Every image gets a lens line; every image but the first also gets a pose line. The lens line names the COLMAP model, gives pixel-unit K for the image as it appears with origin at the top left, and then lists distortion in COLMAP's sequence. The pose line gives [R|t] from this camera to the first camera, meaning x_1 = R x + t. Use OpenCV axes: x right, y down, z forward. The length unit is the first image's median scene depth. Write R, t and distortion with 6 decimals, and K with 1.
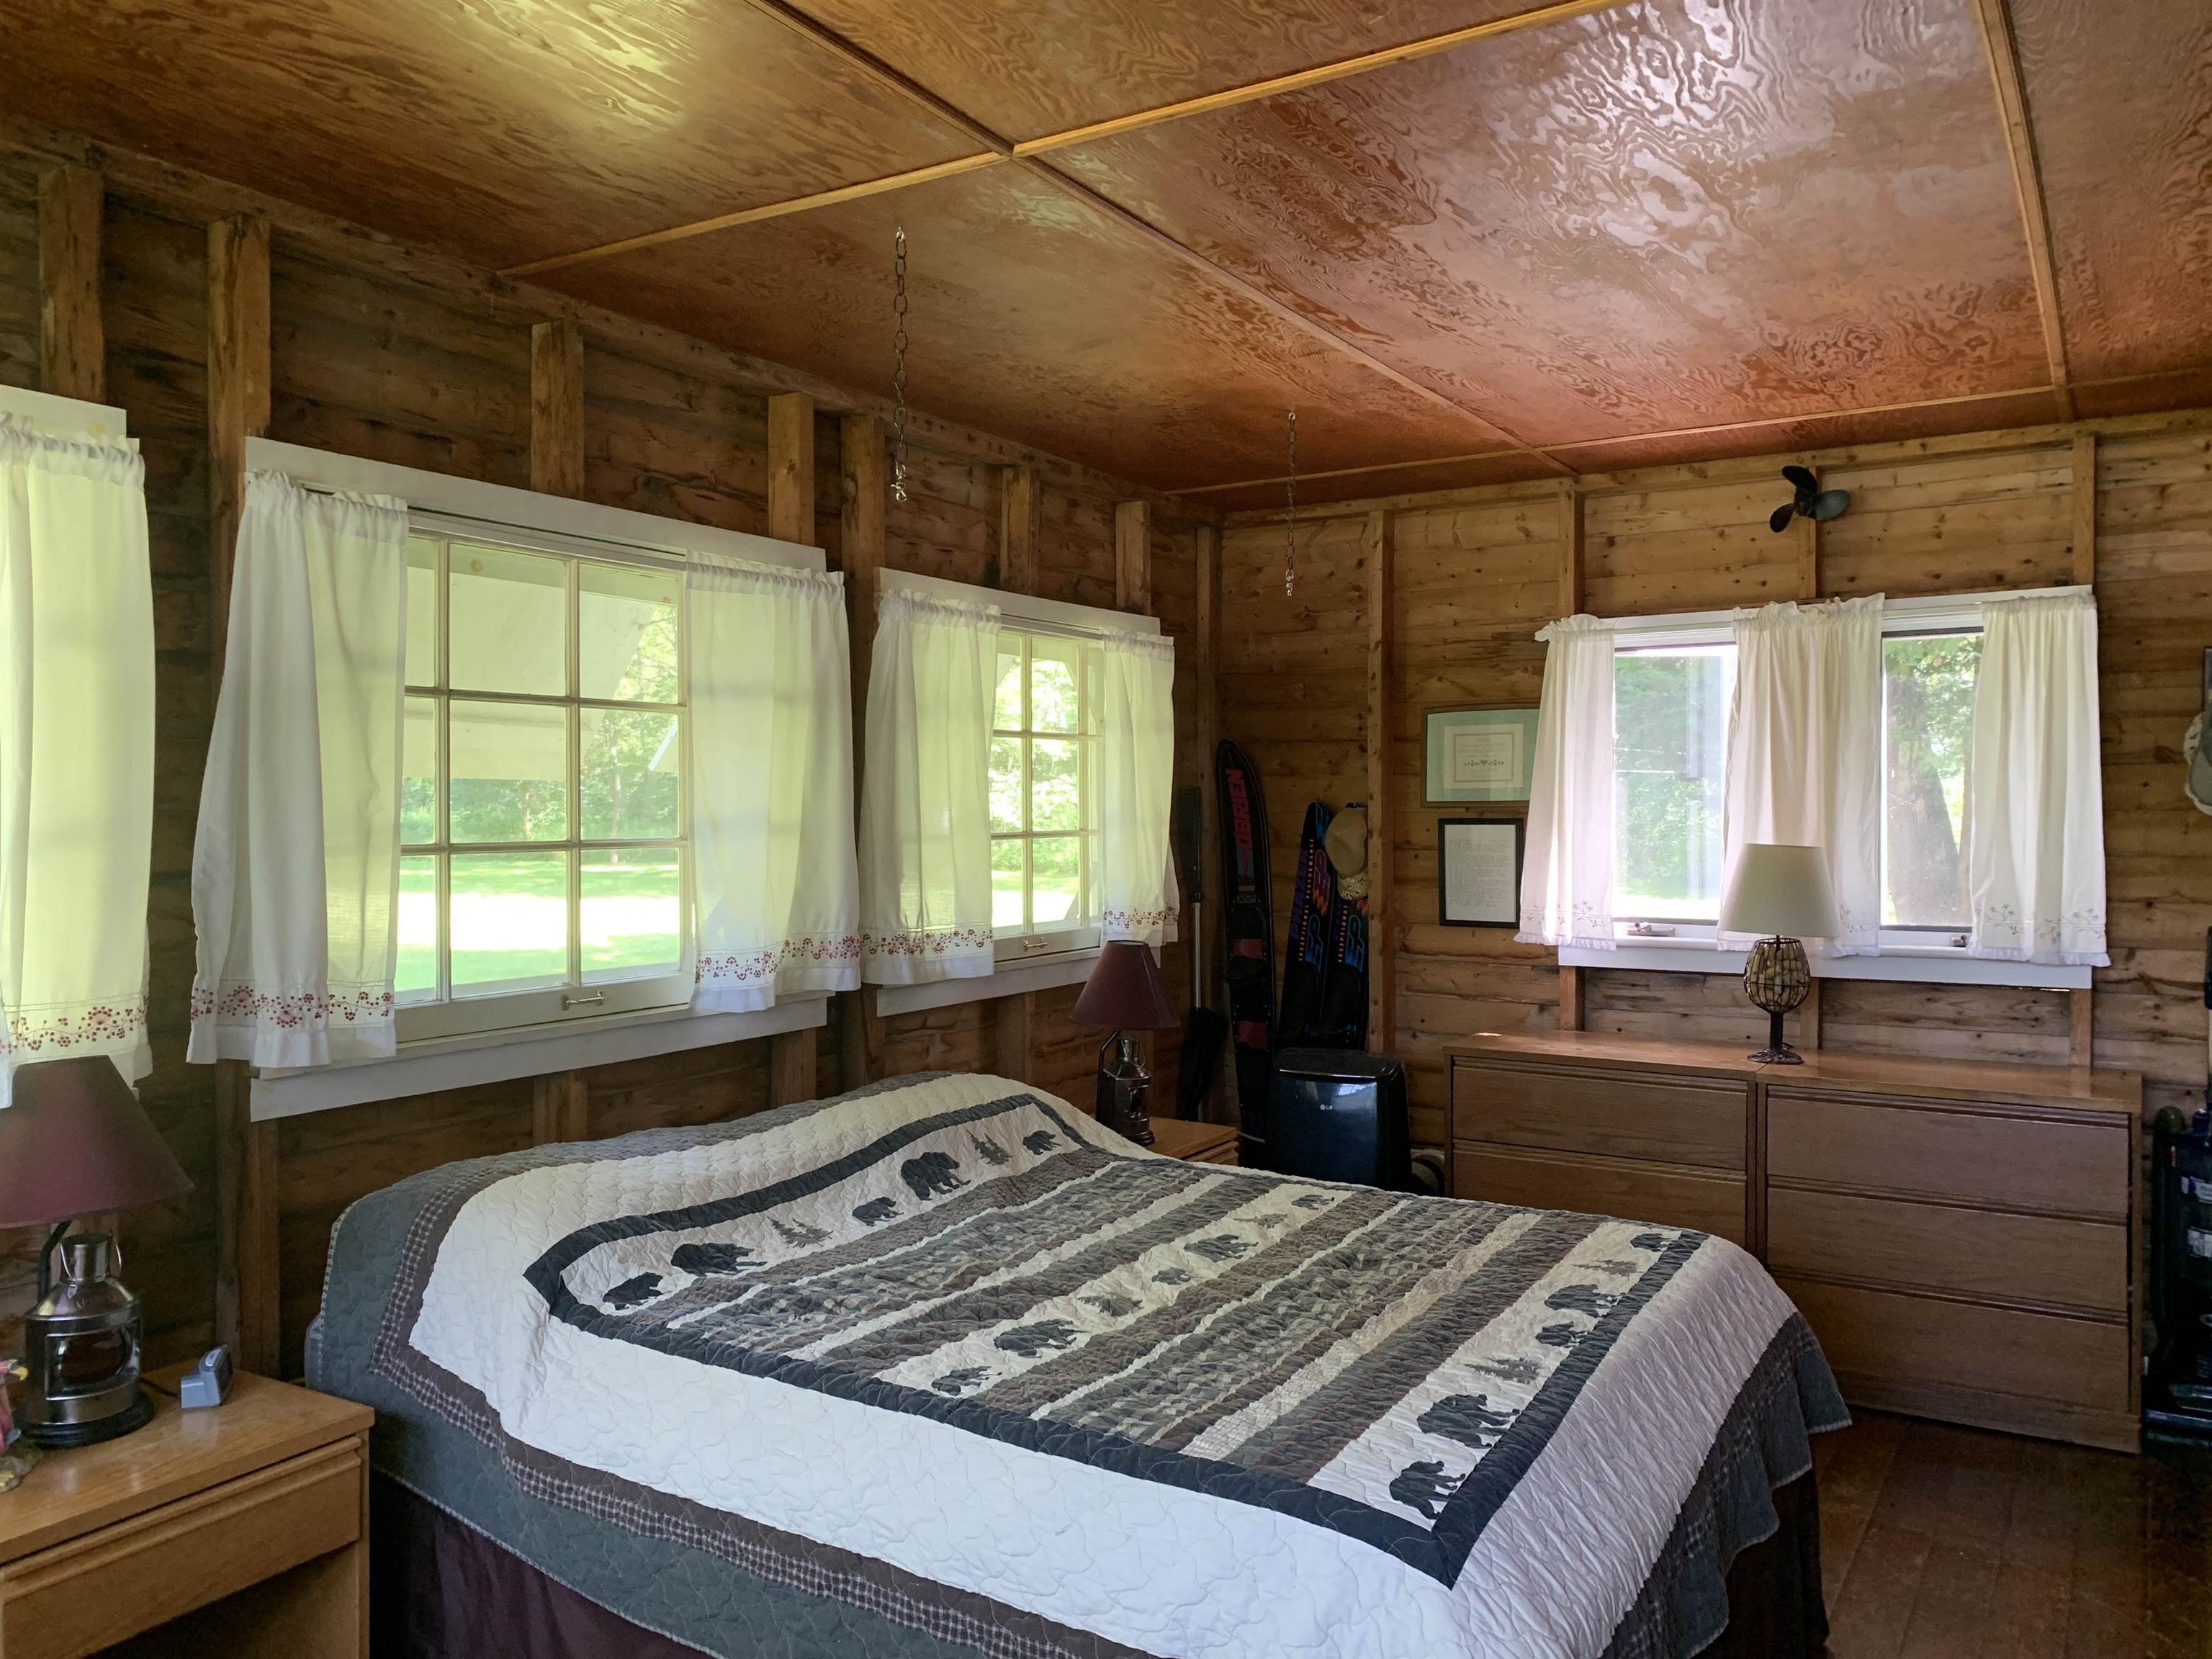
lens RADIAL K [[1712.8, 0, 1106.0], [0, 1712.8, 829.5], [0, 0, 1]] dist [0.045319, -0.001889]
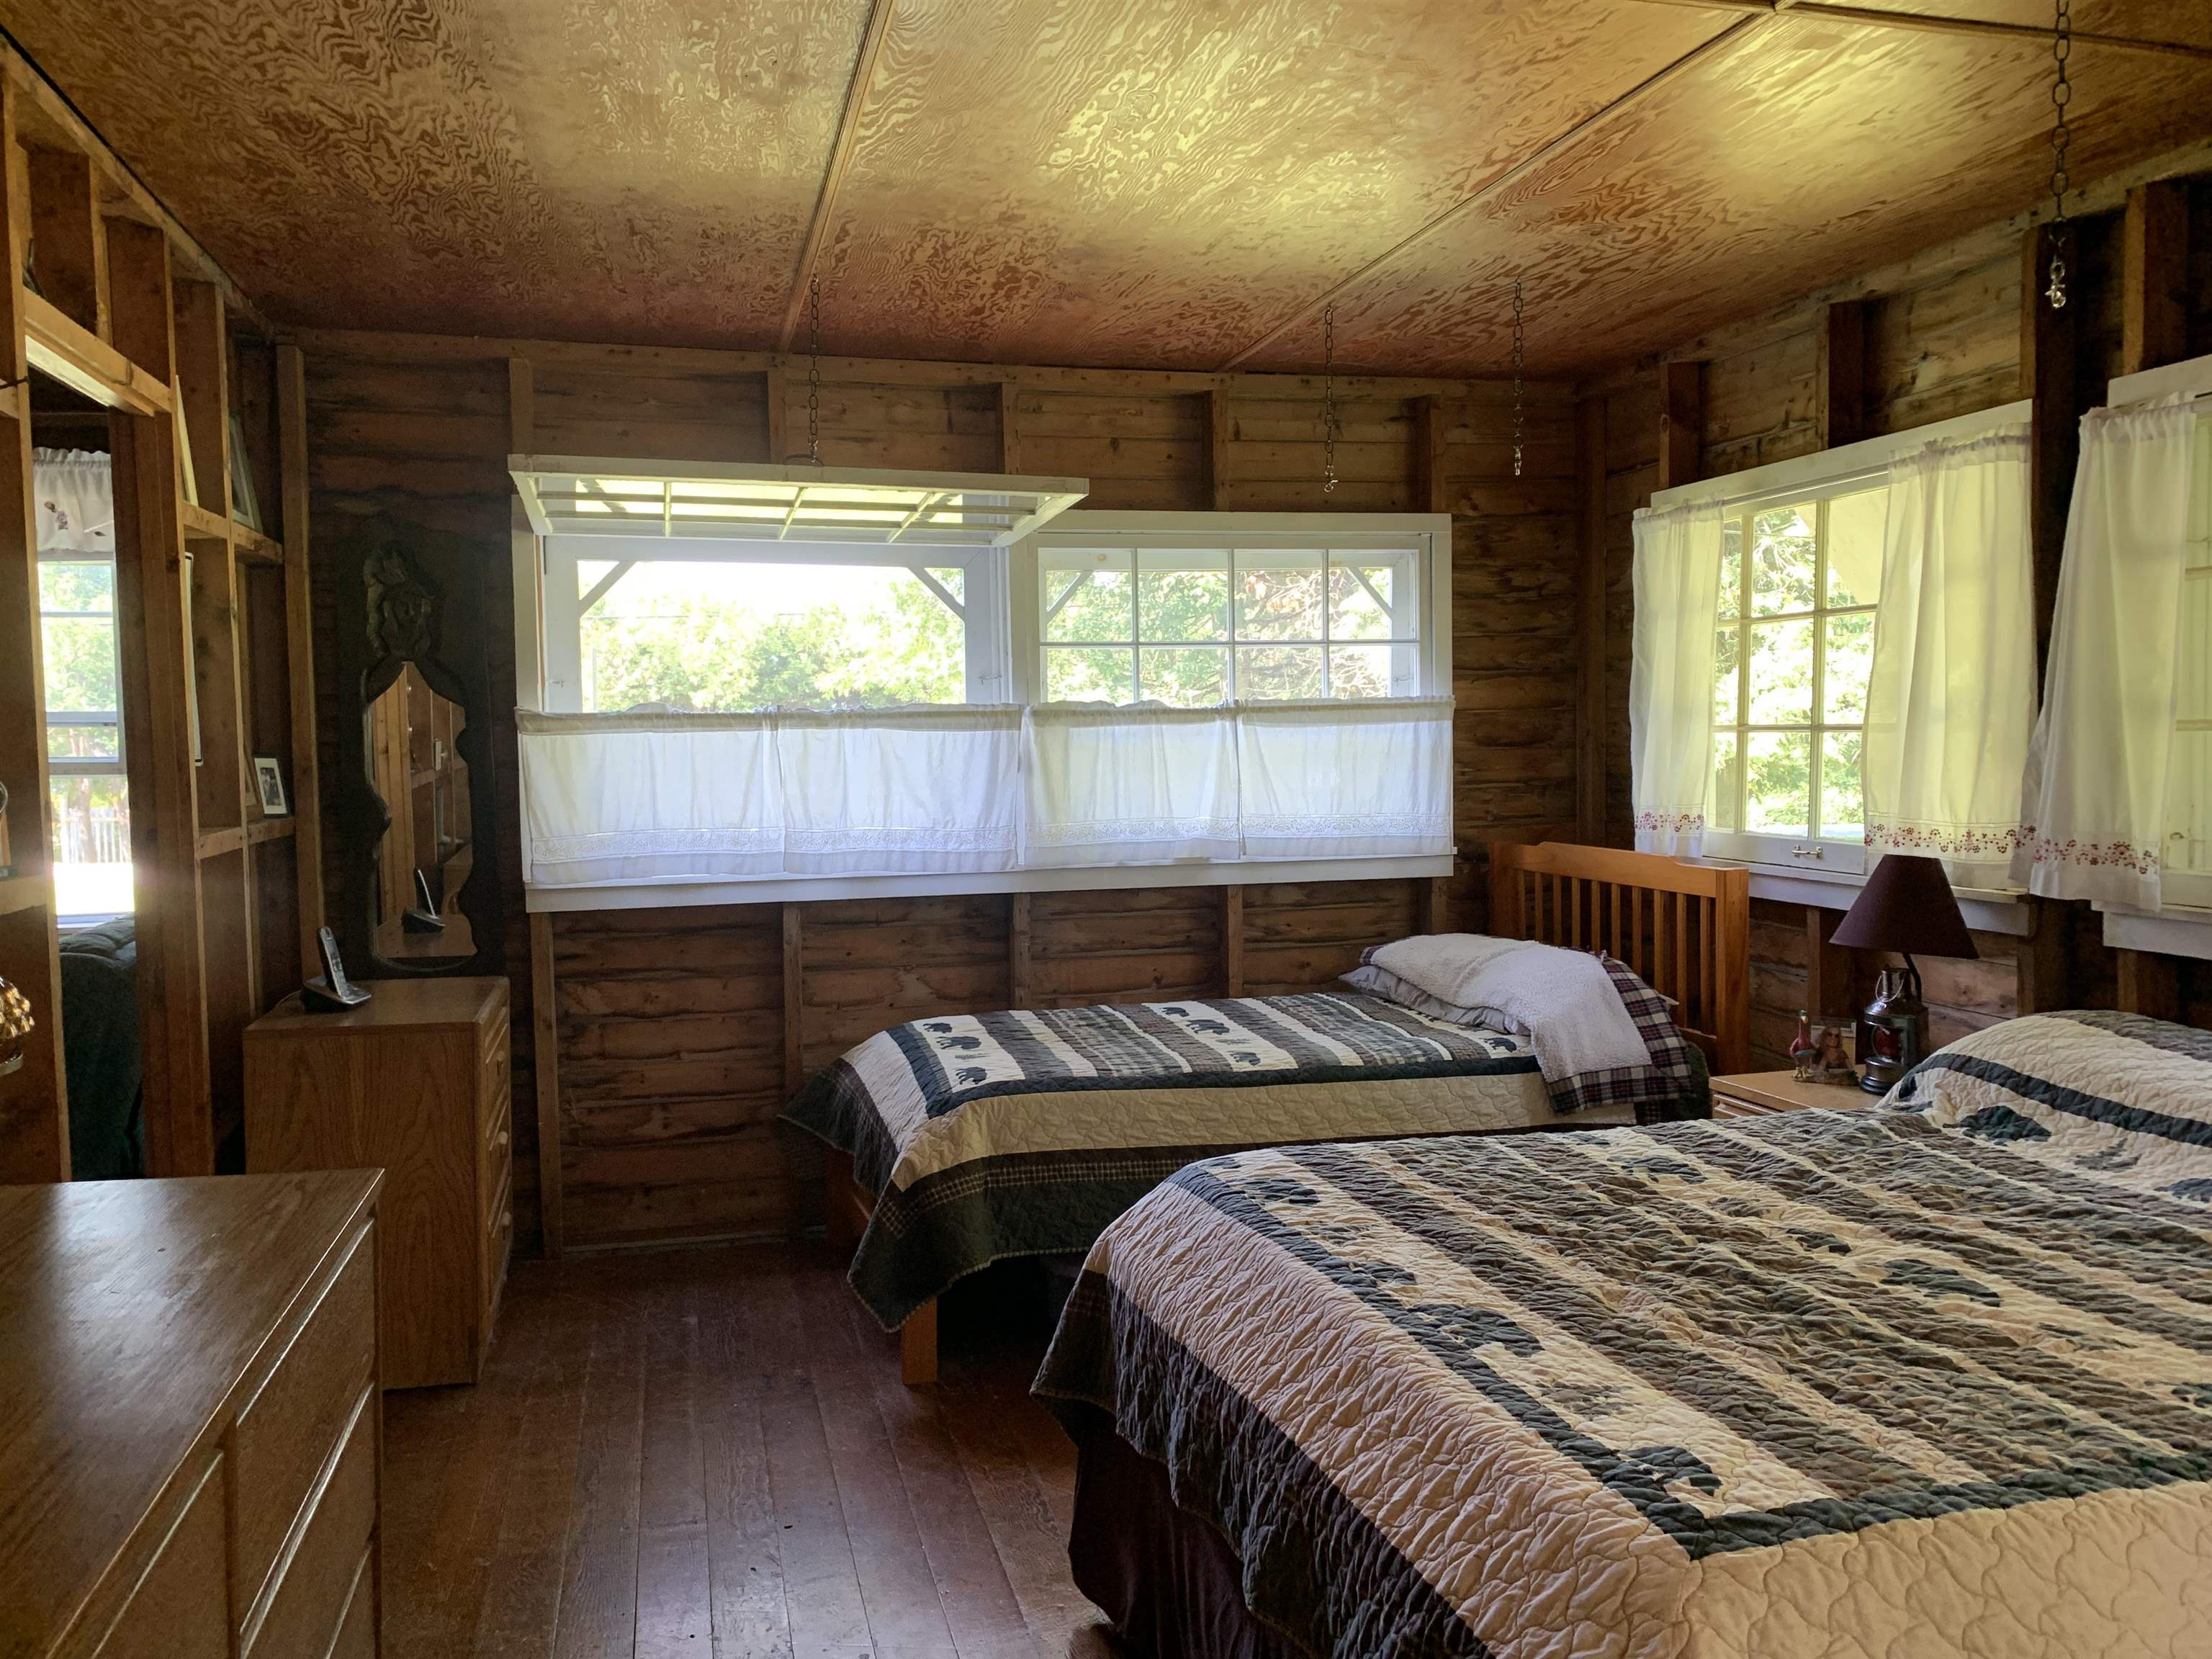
lens RADIAL K [[1712.8, 0, 1106.0], [0, 1712.8, 829.5], [0, 0, 1]] dist [0.045319, -0.001889]
pose [[-0.700863, 0.057784, -0.710951, 0.919852], [0.015568, 0.997715, 0.065745, -0.005766], [0.713126, 0.035010, -0.700162, 1.393227]]
